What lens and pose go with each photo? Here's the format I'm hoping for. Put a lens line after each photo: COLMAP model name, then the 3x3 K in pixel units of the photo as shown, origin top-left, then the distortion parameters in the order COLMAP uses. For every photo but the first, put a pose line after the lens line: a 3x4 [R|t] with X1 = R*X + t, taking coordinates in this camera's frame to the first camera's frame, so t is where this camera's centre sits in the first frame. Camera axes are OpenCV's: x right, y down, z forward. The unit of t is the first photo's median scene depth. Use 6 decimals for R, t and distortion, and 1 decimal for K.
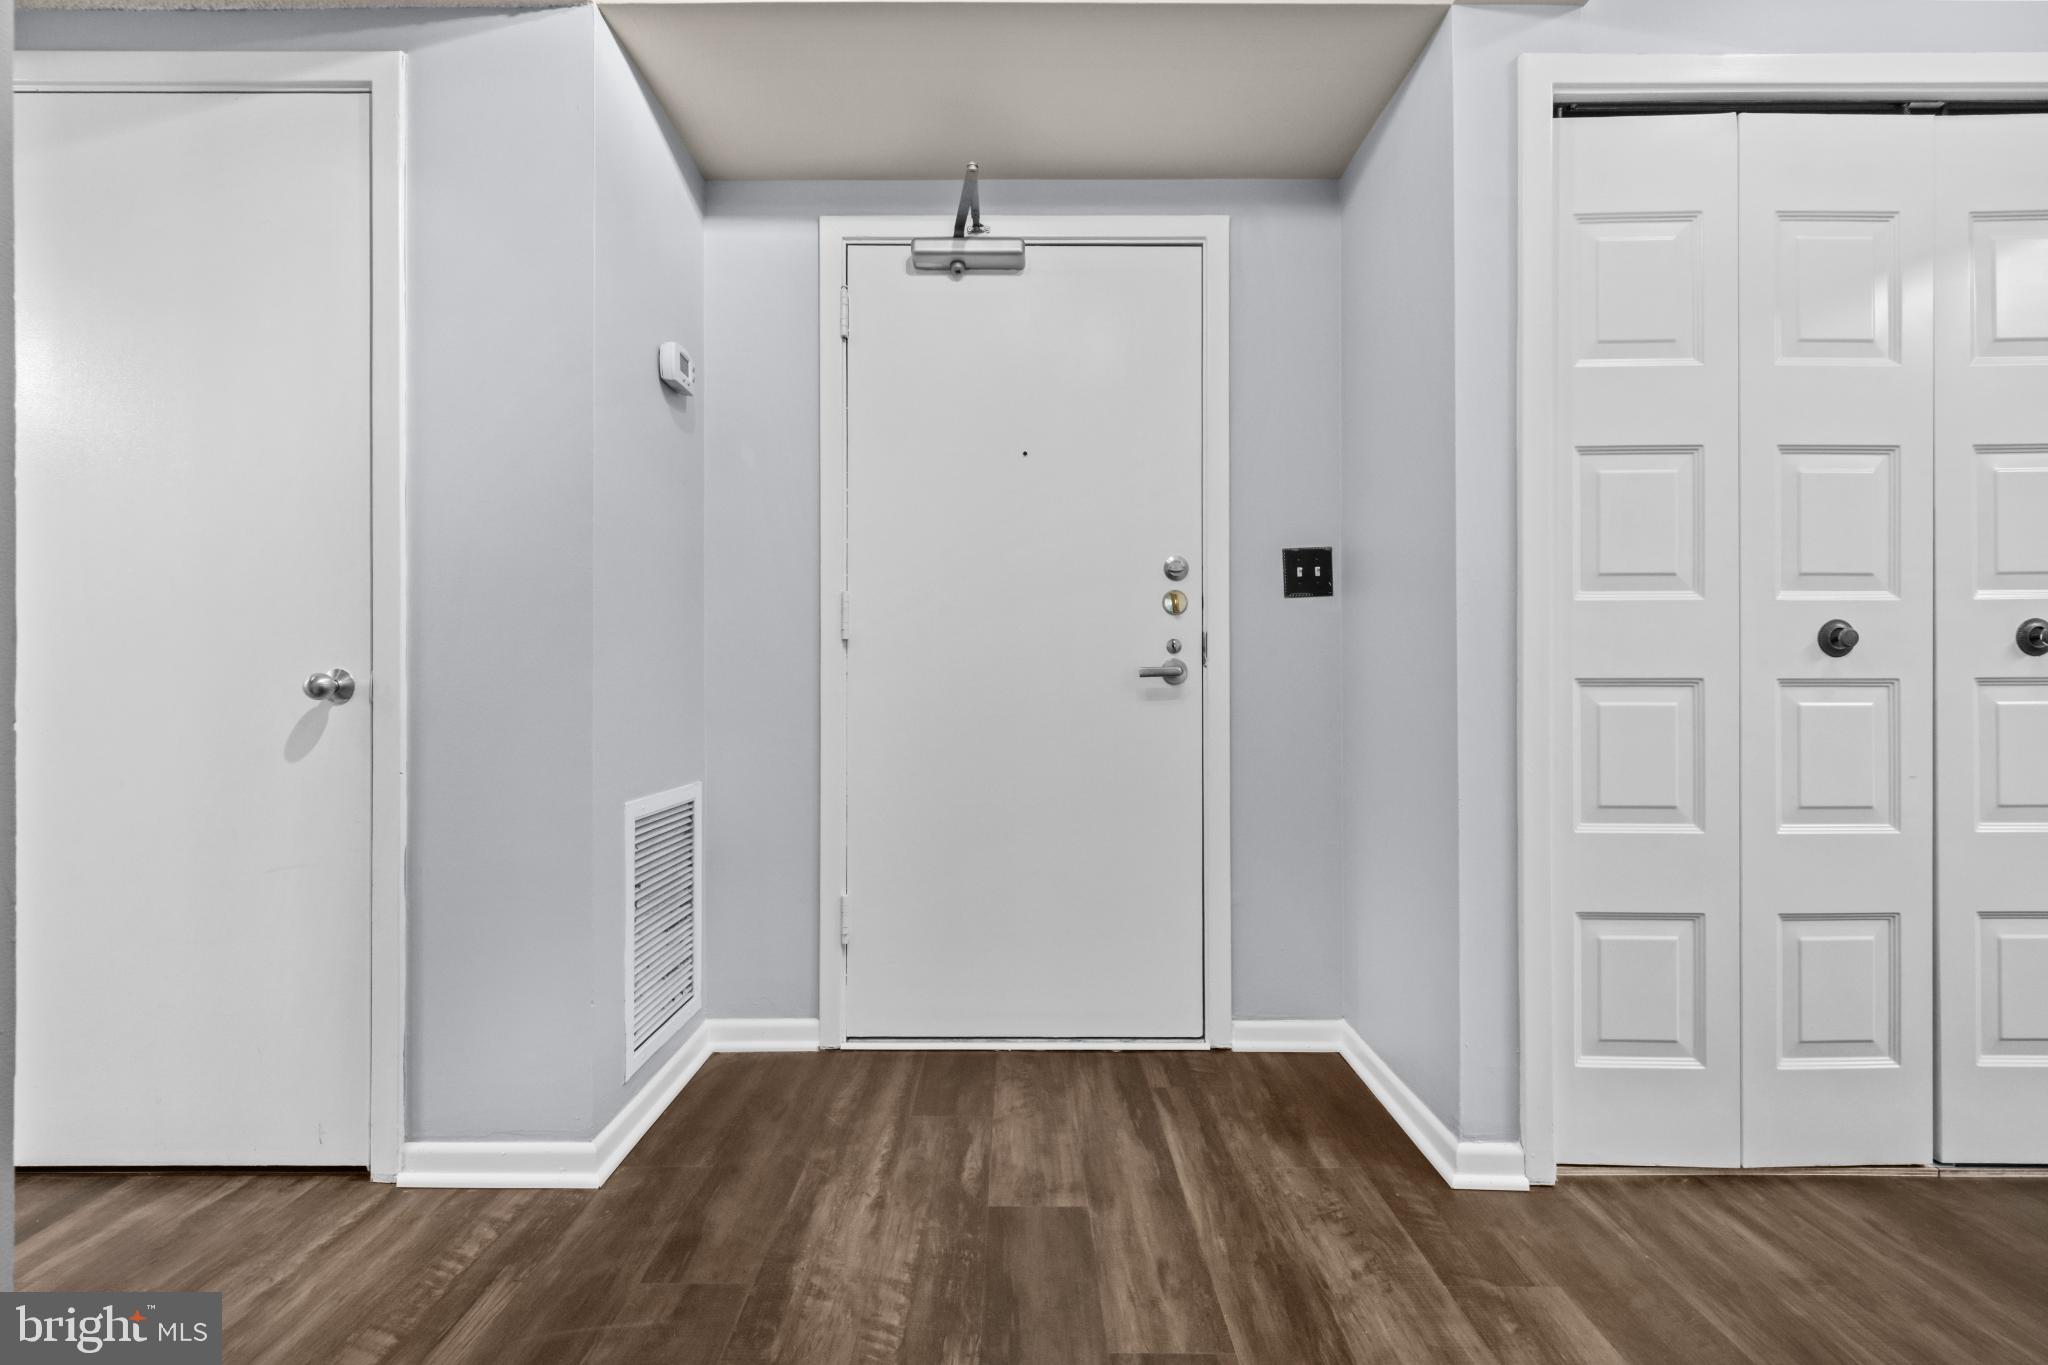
lens RADIAL K [[866.2, 0, 1013.5], [0, 866.2, 666.5], [0, 0, 1]] dist [-0.000655, 0.000000]
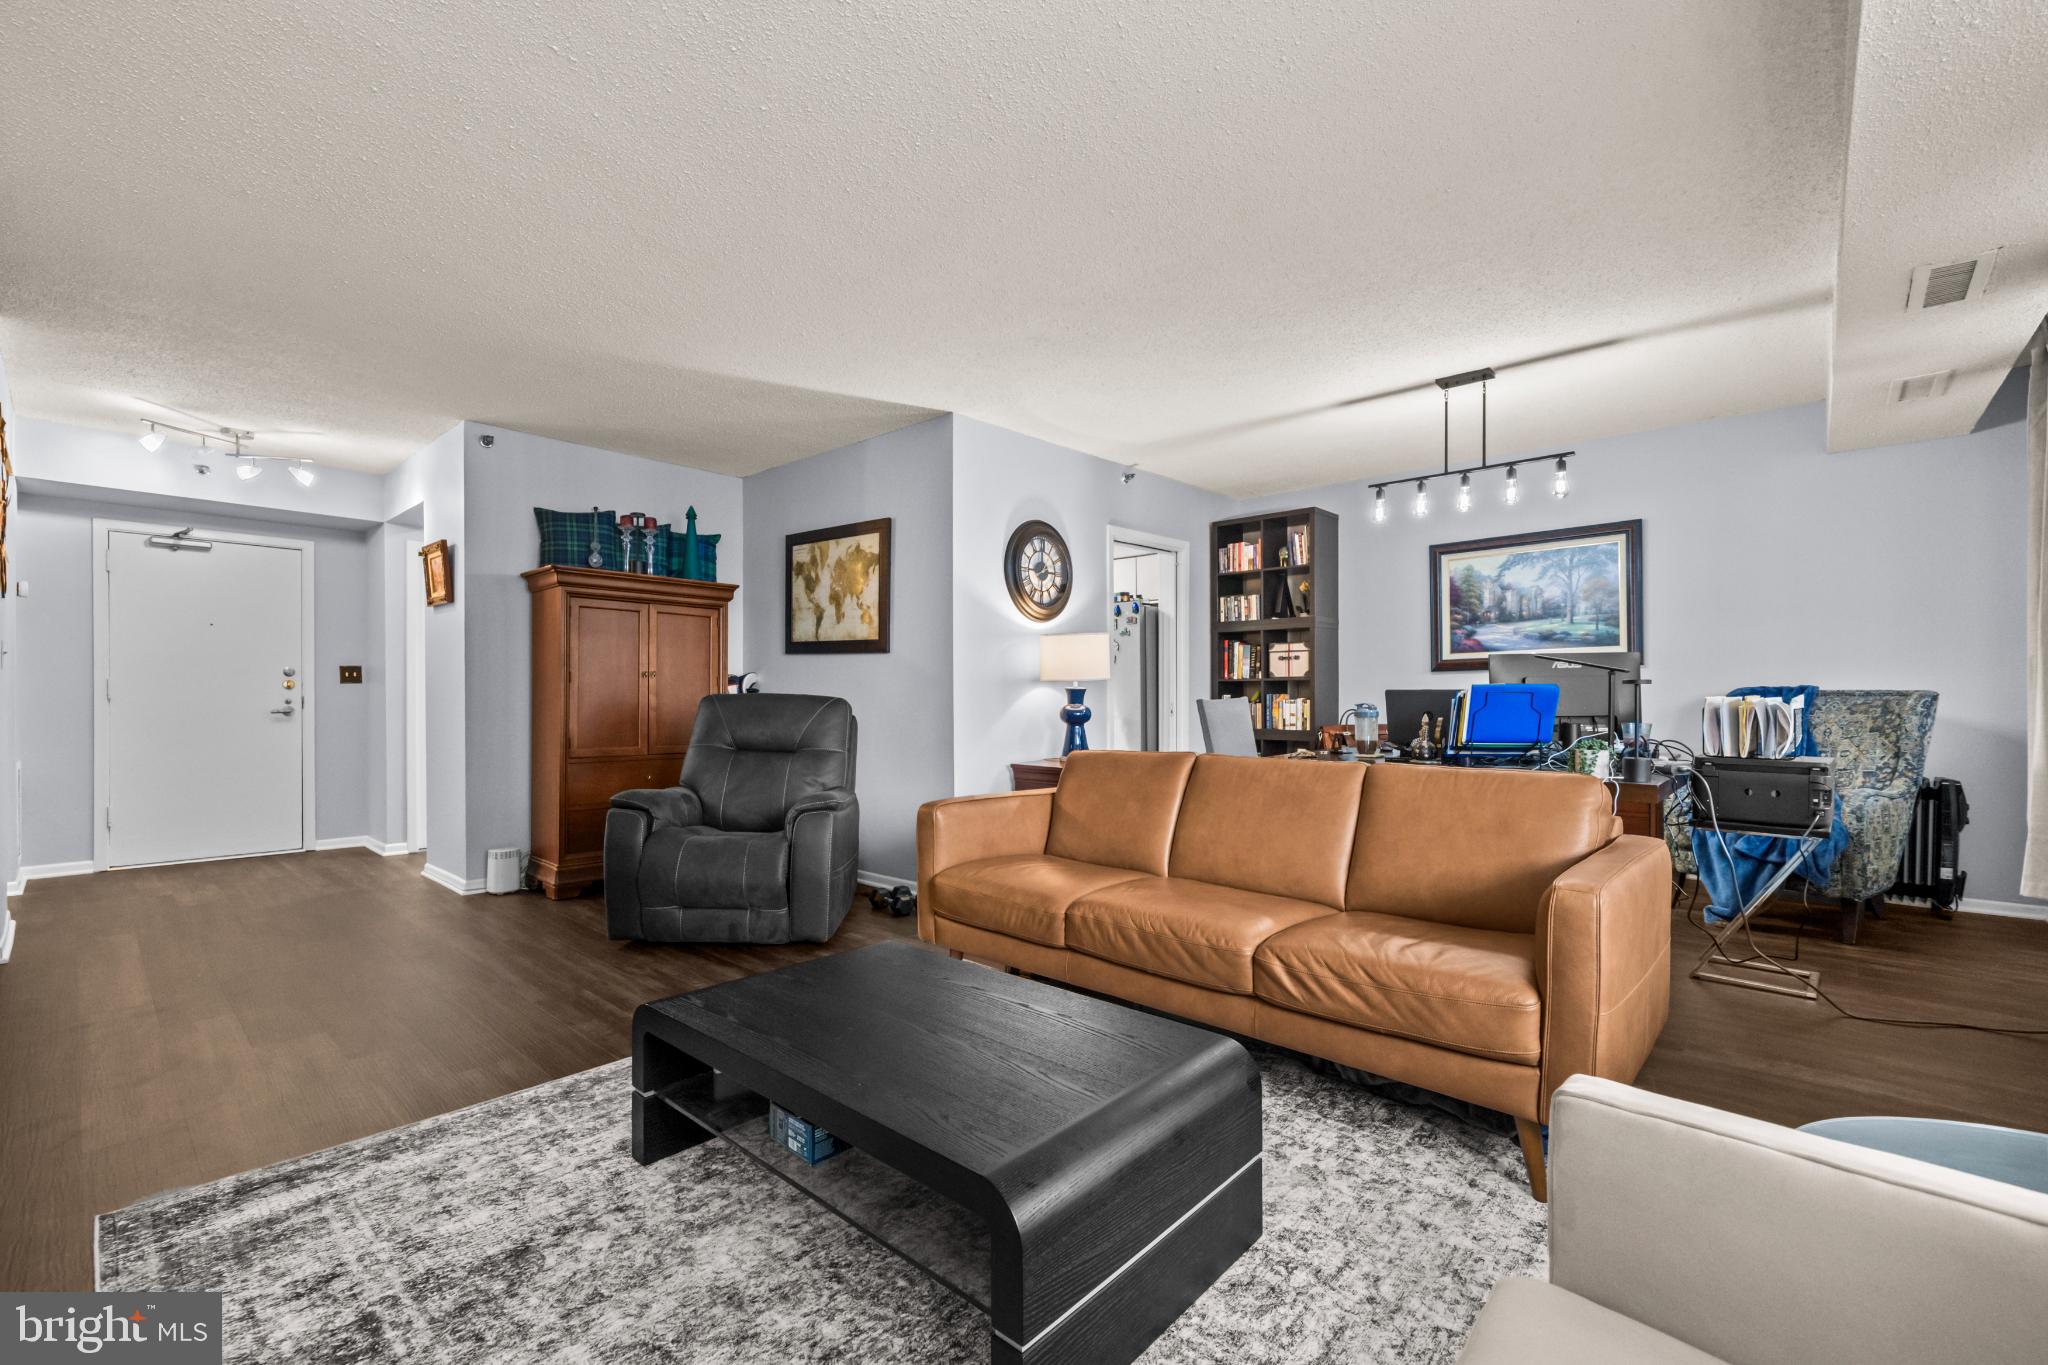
lens RADIAL K [[871.9, 0, 1017.2], [0, 871.9, 696.4], [0, 0, 1]] dist [-0.001099, -0.000429]
pose [[0.670885, -0.000492, 0.741562, -0.293659], [-0.001686, 0.999996, 0.002188, -0.049125], [-0.741560, -0.002718, 0.670881, -2.436015]]
